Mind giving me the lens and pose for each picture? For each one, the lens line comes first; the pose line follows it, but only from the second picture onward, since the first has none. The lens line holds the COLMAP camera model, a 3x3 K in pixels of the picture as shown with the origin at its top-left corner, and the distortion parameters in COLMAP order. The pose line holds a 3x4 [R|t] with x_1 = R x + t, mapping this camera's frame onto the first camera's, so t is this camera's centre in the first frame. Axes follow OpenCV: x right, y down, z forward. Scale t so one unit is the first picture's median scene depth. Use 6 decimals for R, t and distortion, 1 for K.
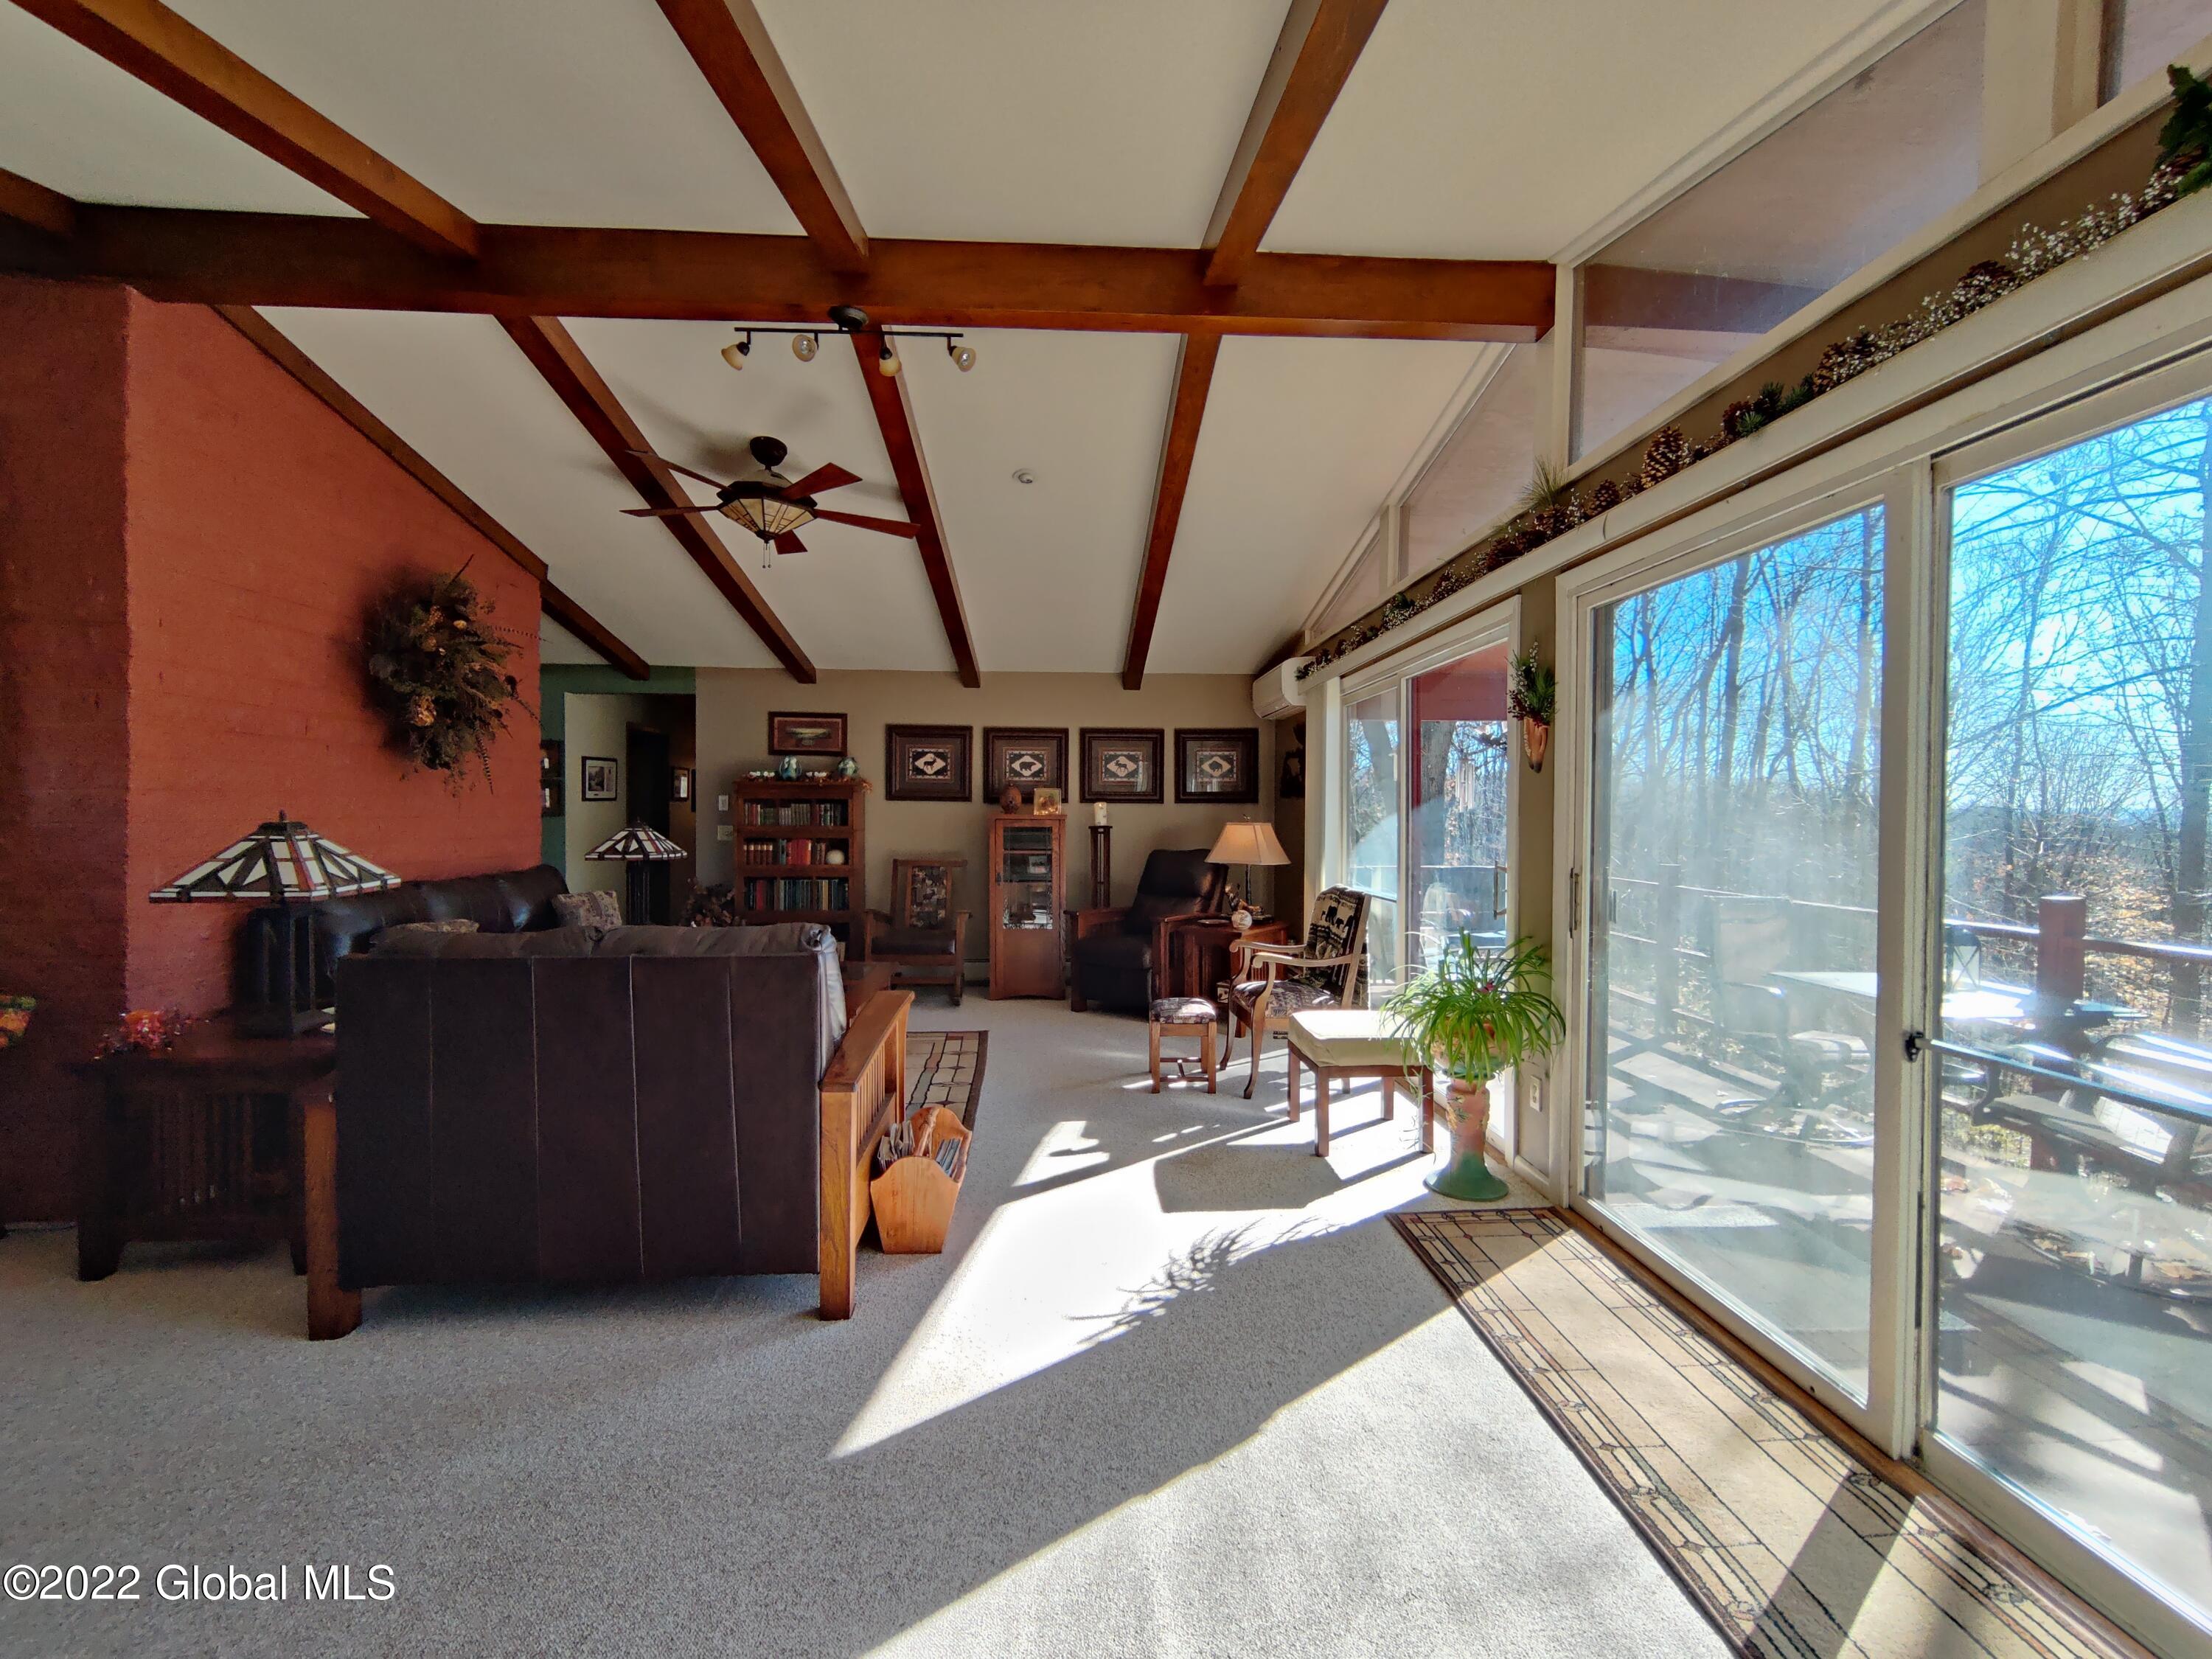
lens RADIAL K [[947.6, 0, 1119.5], [0, 947.6, 831.5], [0, 0, 1]] dist [-0.001988, 0.000863]
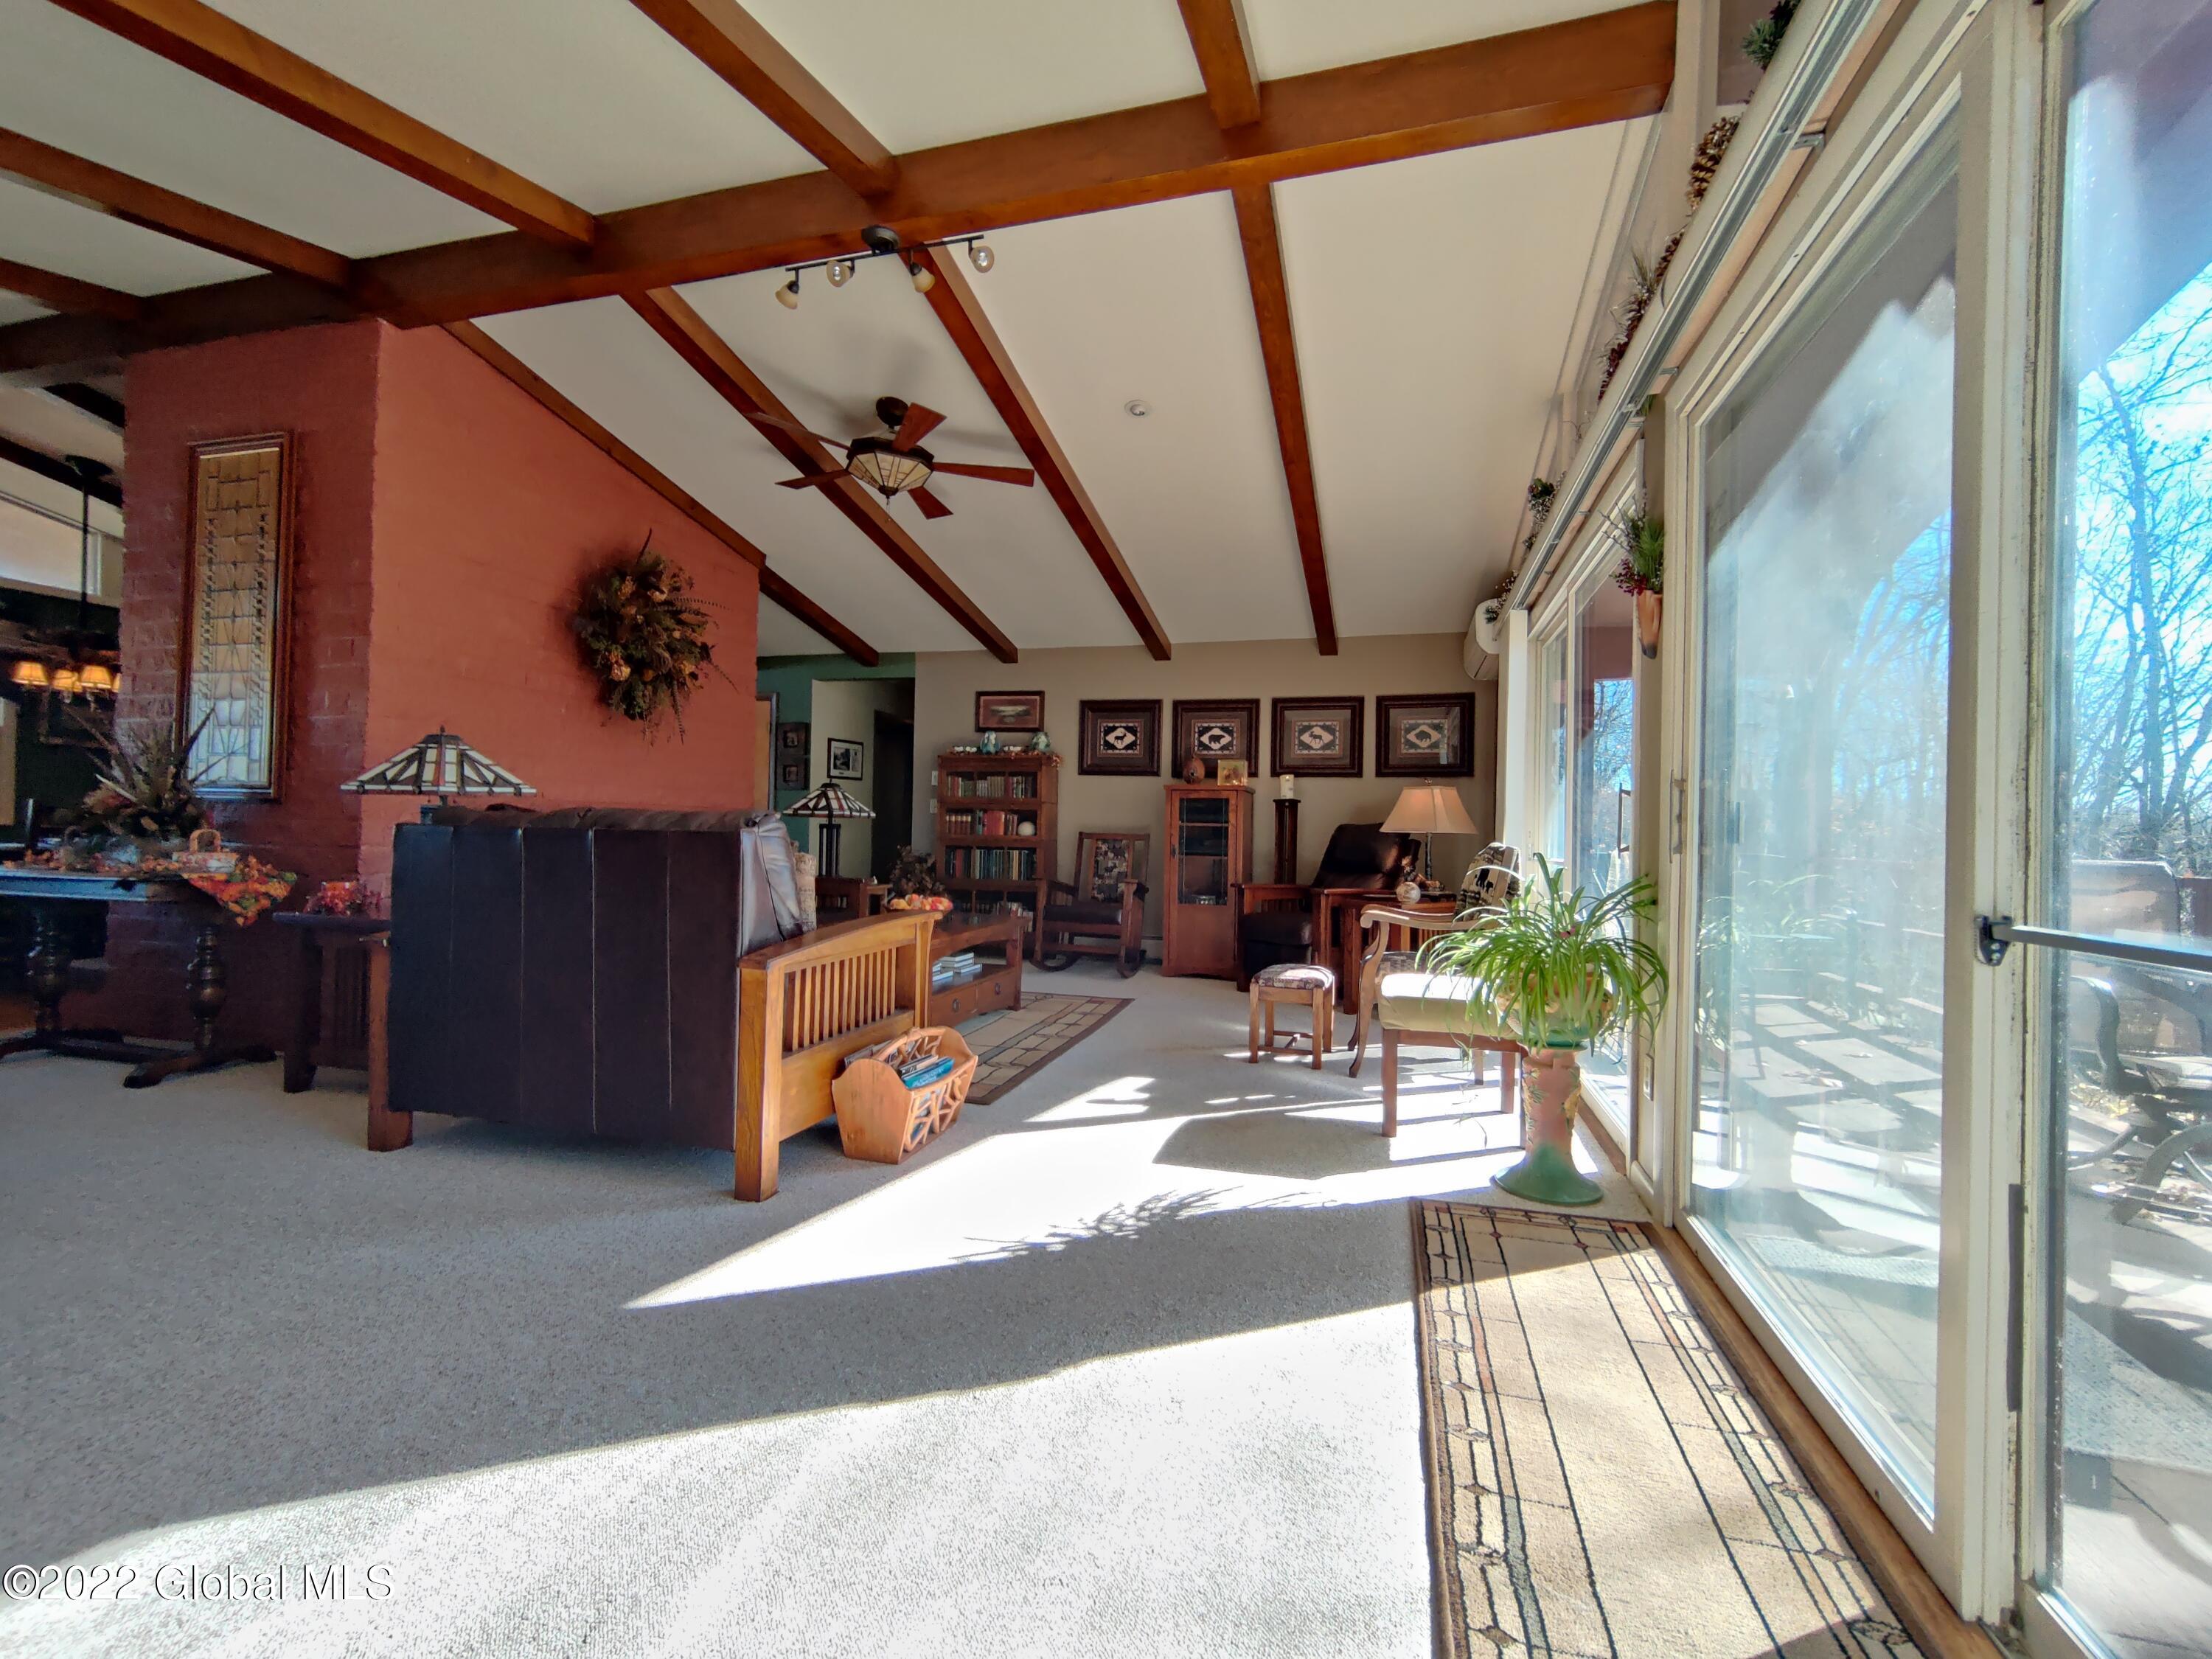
lens RADIAL K [[952.3, 0, 1112.4], [0, 952.3, 823.8], [0, 0, 1]] dist [0.001742, 0.000238]
pose [[0.943955, 0.012946, -0.329819, 0.213588], [-0.022754, 0.999406, -0.025896, 0.077172], [0.329288, 0.031950, 0.943689, 0.095845]]
